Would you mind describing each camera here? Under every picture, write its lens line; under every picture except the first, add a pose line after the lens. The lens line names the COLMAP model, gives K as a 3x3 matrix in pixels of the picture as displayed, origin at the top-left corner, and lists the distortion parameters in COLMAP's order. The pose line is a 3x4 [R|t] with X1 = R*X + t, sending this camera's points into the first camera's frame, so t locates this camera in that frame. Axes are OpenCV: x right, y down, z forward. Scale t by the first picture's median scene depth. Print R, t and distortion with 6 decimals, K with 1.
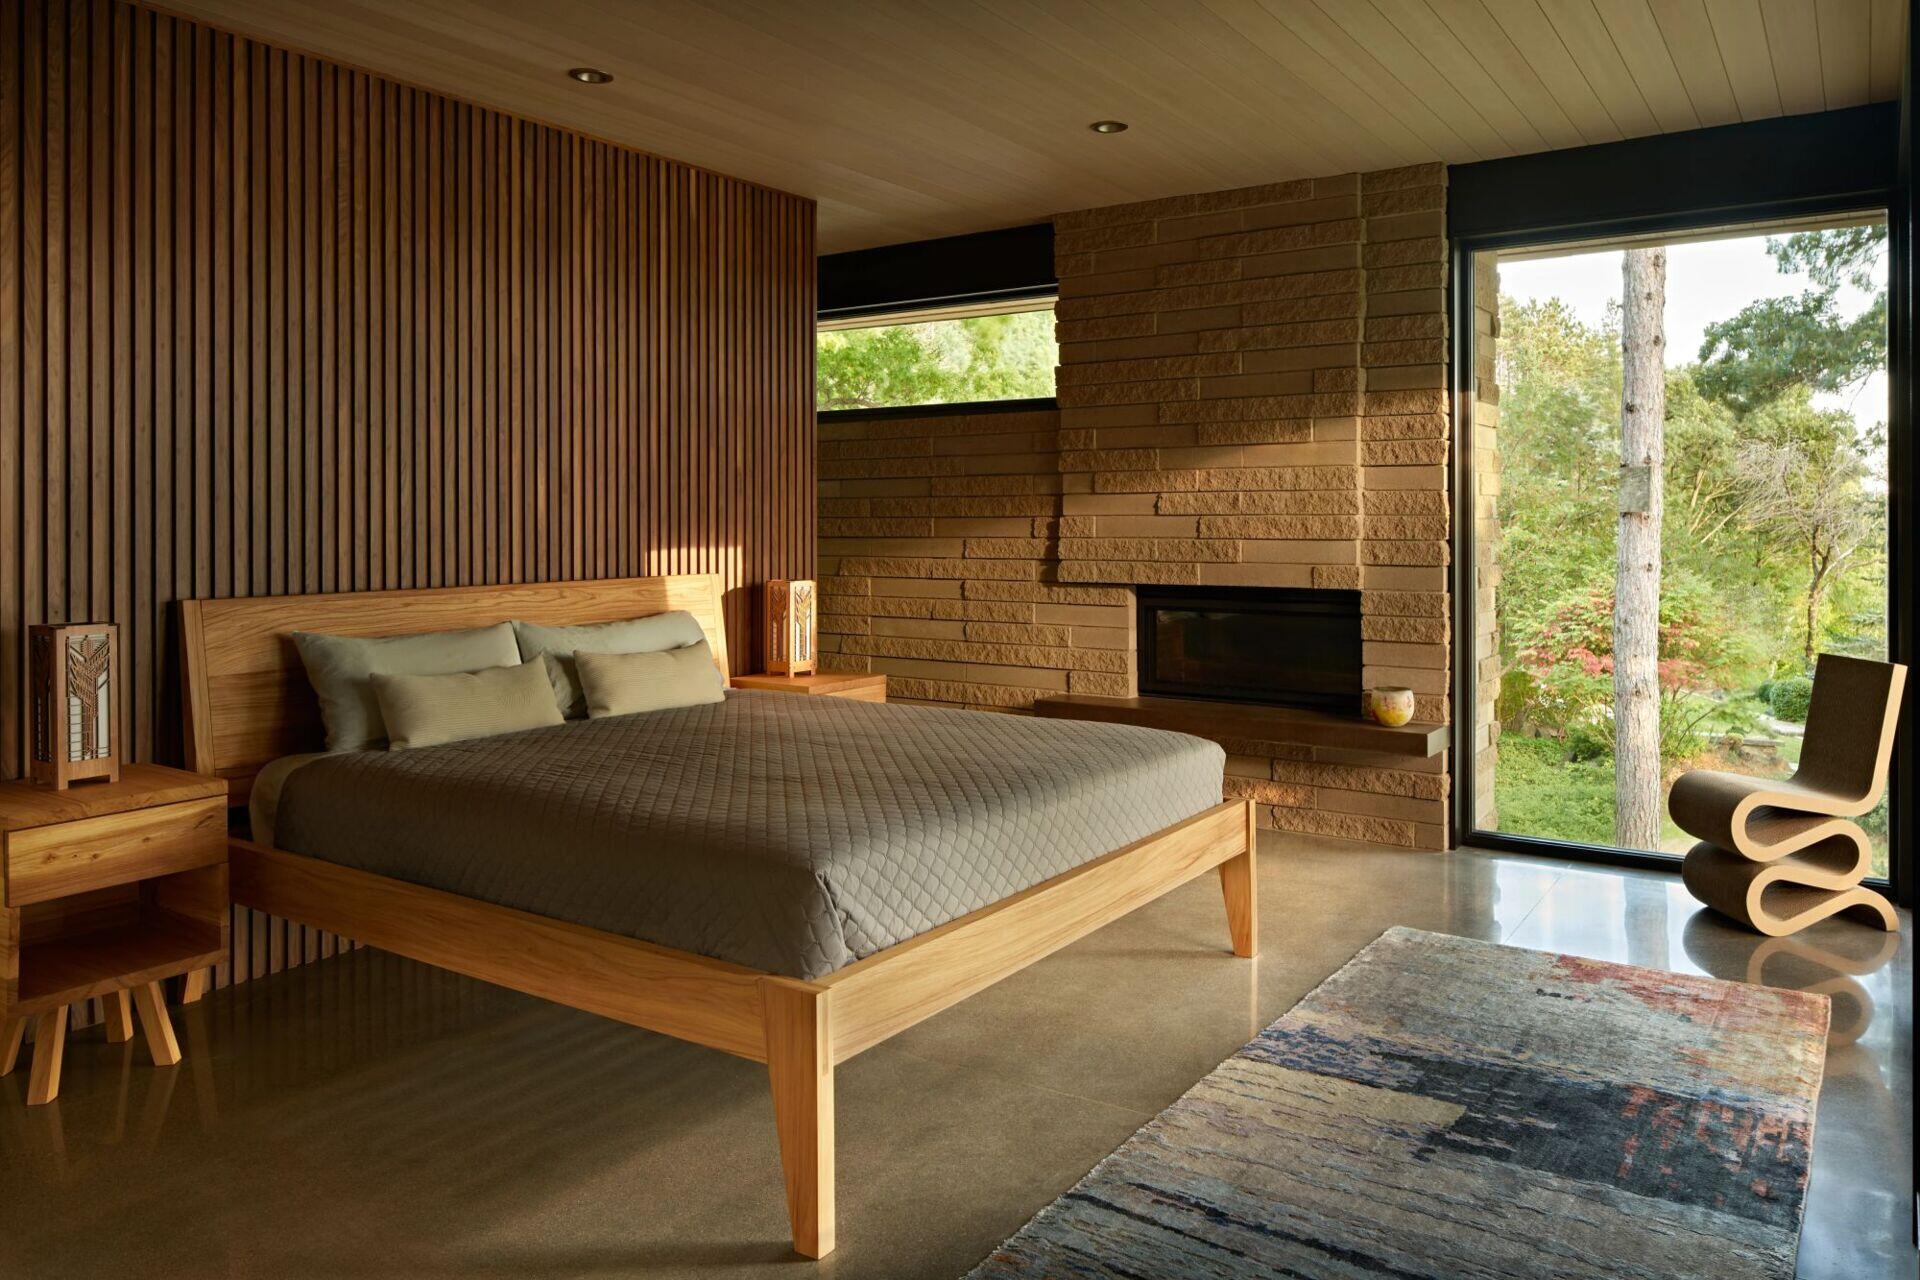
lens RADIAL K [[1360.1, 0, 957.8], [0, 1360.1, 575.5], [0, 0, 1]] dist [-0.009853, -0.002002]
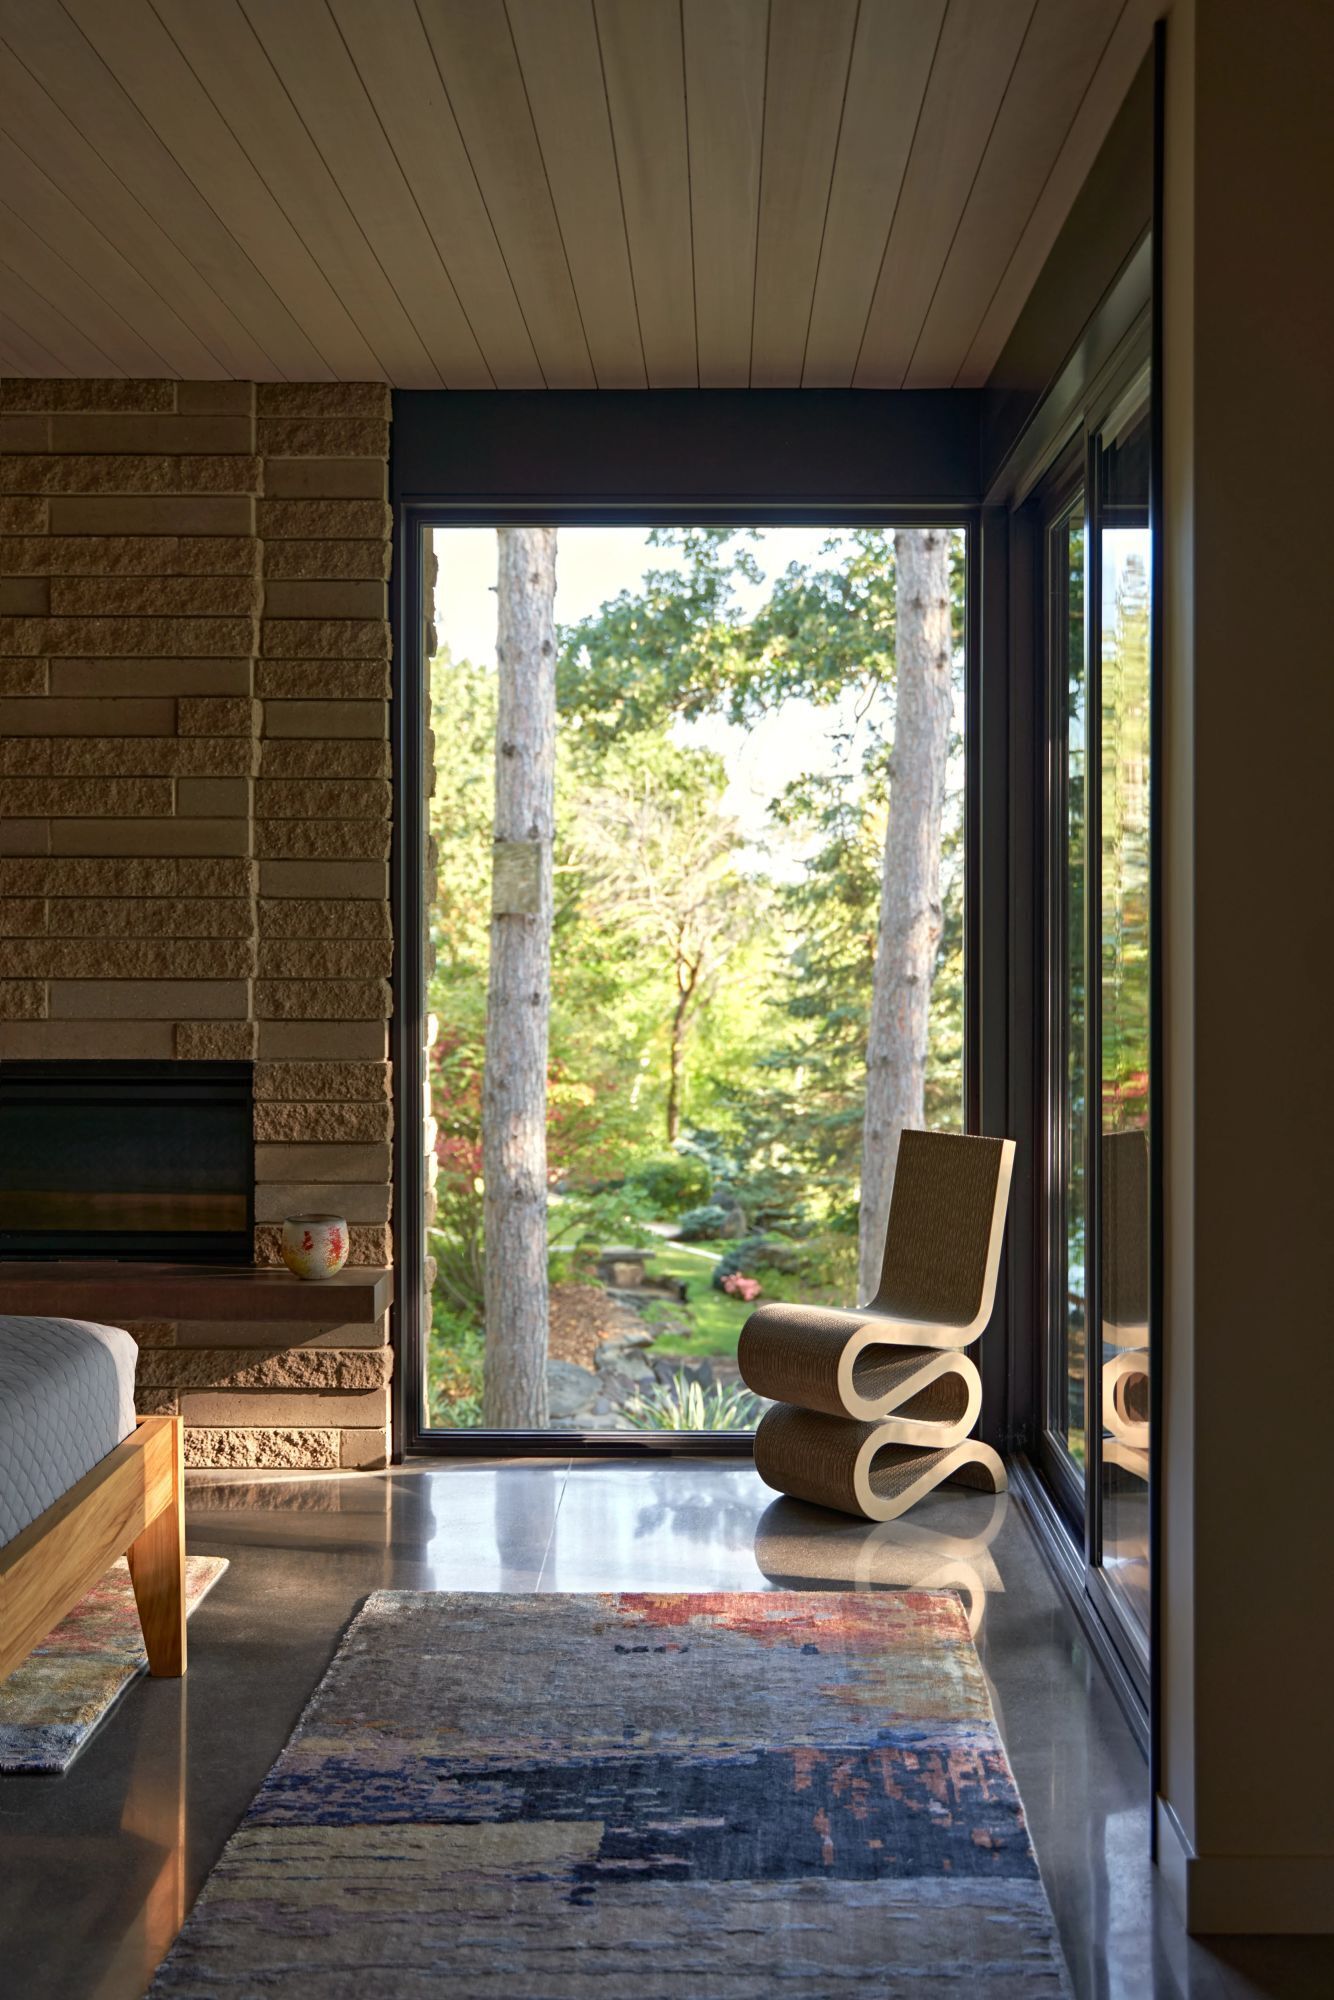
lens RADIAL K [[2515.2, 0, 669.0], [0, 2515.2, 1048.6], [0, 0, 1]] dist [-0.016450, 0.085549]
pose [[0.829190, -0.032039, 0.558047, -0.266511], [0.021262, 0.999441, 0.025787, -0.029511], [-0.558562, -0.009517, 0.829408, -0.065518]]
